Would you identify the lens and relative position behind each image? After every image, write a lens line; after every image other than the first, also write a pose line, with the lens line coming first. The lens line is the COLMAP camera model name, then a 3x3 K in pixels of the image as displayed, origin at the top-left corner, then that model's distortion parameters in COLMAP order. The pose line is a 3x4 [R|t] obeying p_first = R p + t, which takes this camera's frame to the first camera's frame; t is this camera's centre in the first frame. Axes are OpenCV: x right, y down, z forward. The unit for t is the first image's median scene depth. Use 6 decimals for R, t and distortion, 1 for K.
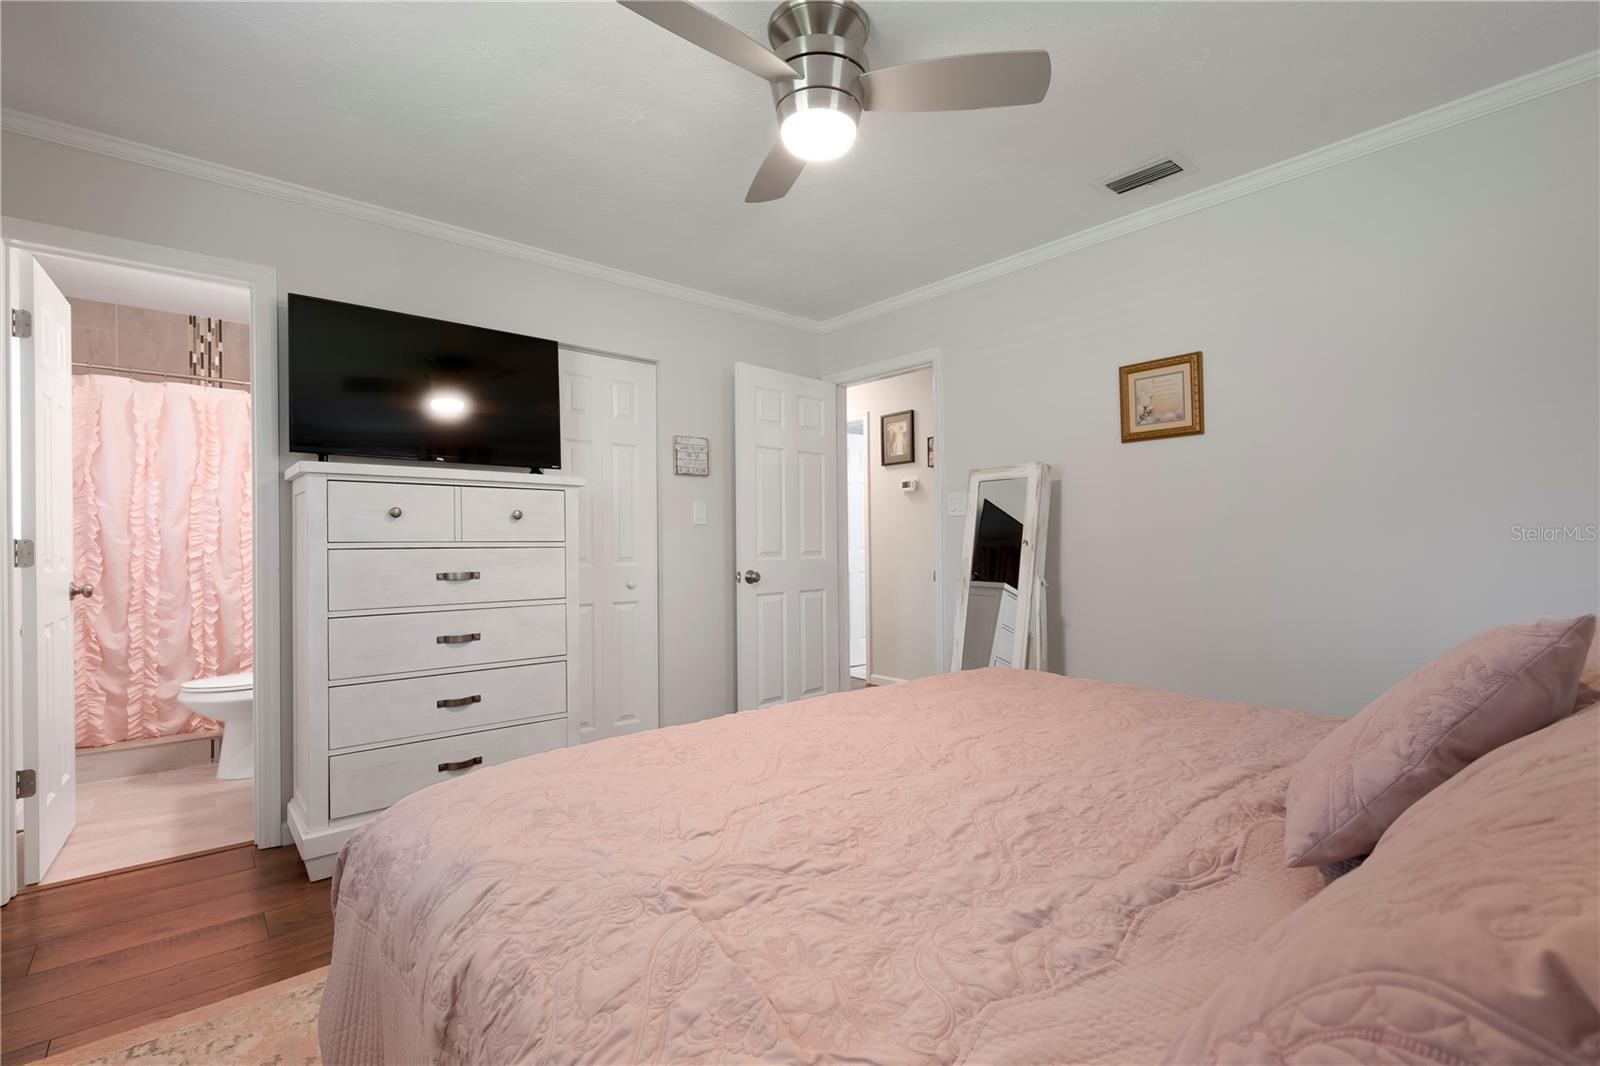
lens RADIAL K [[723.8, 0, 805.7], [0, 723.8, 543.6], [0, 0, 1]] dist [0.000195, 0.000972]
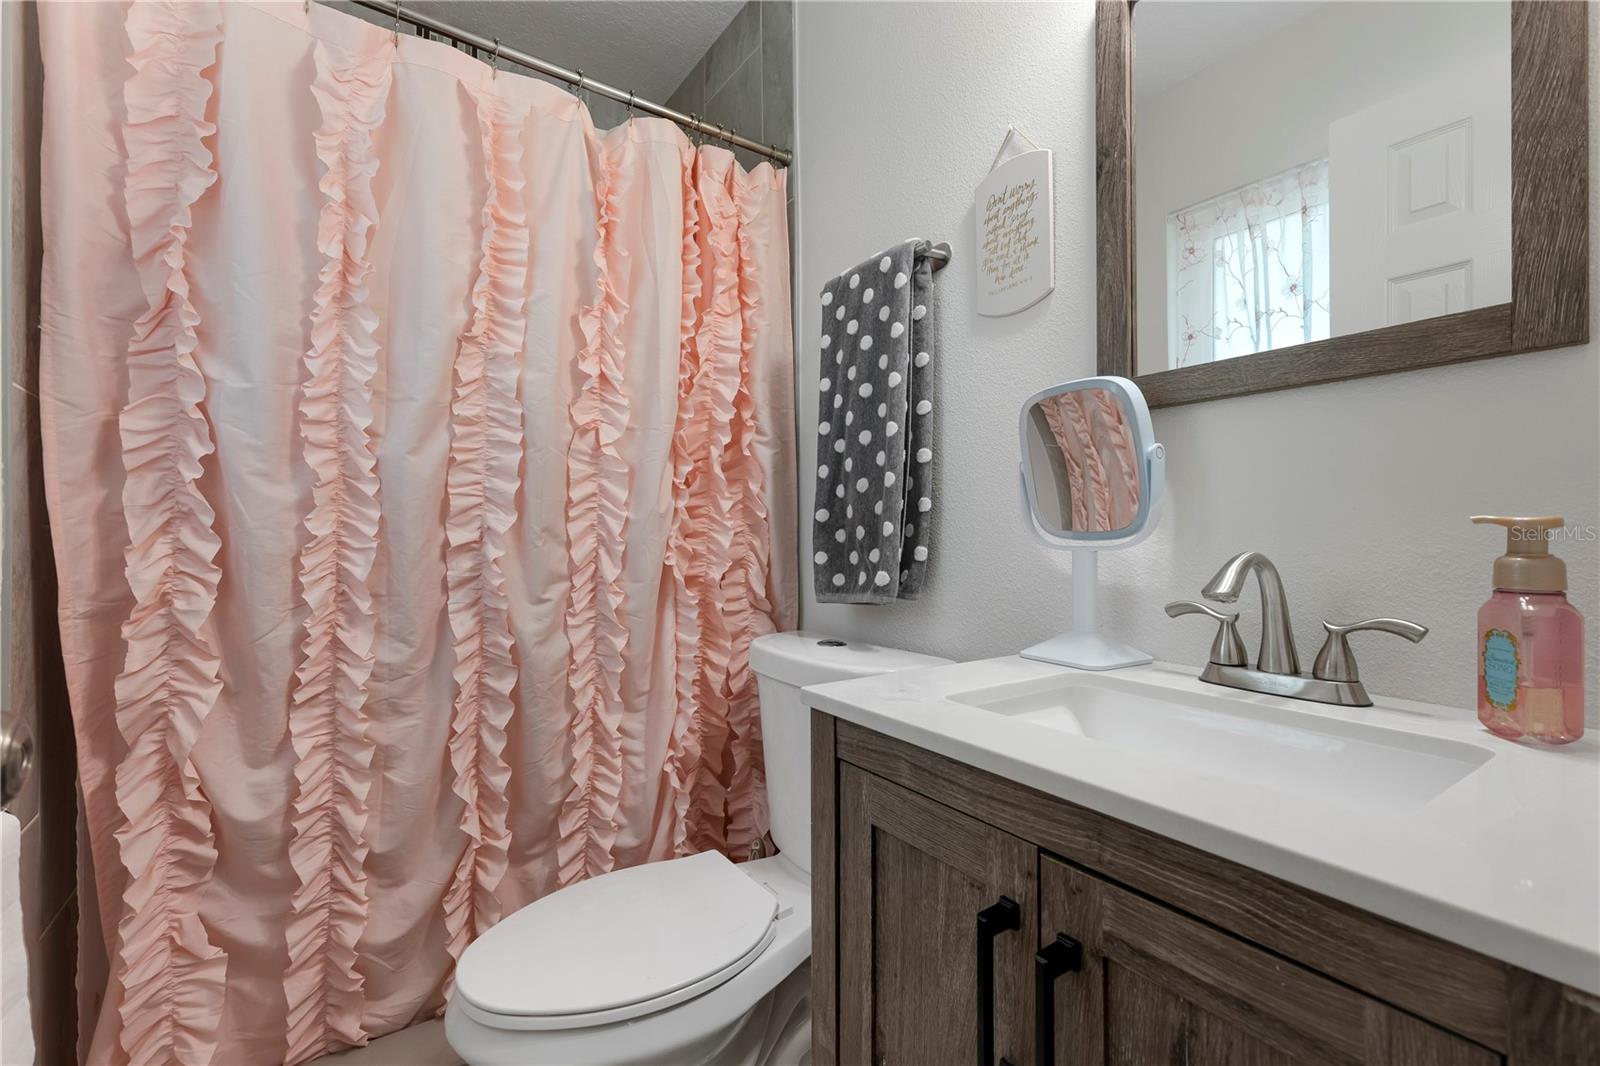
lens RADIAL K [[665.6, 0, 791.6], [0, 665.6, 535.5], [0, 0, 1]] dist [0.003271, -0.001092]
pose [[0.994070, 0.013033, -0.107954, -0.654222], [-0.012836, 0.999914, 0.002518, 0.012219], [0.107978, -0.001117, 0.994153, 0.698719]]
